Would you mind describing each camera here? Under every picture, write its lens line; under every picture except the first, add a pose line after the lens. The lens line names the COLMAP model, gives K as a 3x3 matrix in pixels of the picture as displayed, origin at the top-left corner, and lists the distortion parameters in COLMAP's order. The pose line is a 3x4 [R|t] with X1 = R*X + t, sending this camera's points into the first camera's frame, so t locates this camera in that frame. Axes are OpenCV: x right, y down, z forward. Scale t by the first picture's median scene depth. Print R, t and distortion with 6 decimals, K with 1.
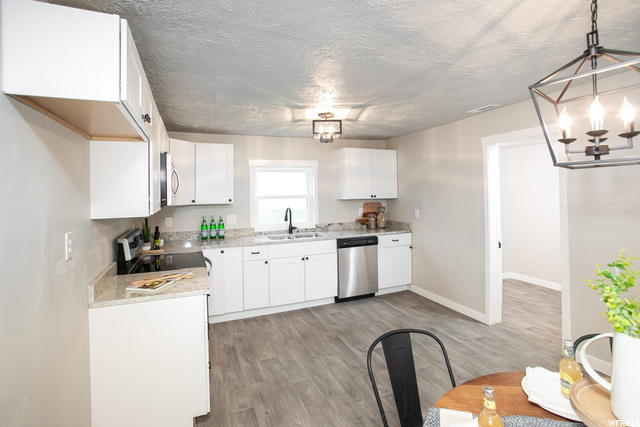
lens RADIAL K [[318.5, 0, 325.4], [0, 318.5, 195.9], [0, 0, 1]] dist [-0.038969, 0.000329]
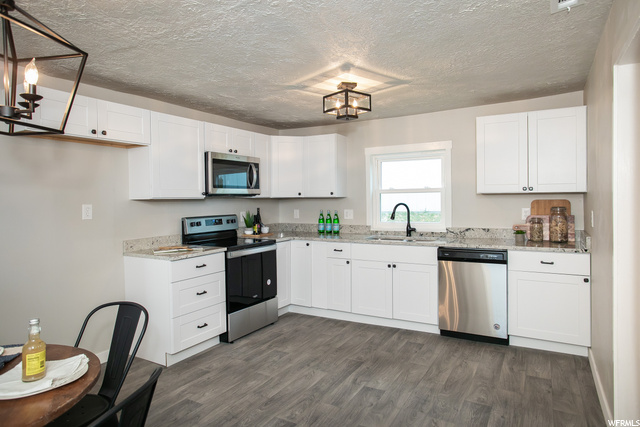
lens RADIAL K [[390.8, 0, 320.0], [0, 390.8, 213.5], [0, 0, 1]] dist [-0.004729, -0.001140]
pose [[0.598386, 0.037539, -0.800328, 0.617779], [-0.006091, 0.999086, 0.042308, 0.024534], [0.801185, -0.020442, 0.598067, 0.269035]]
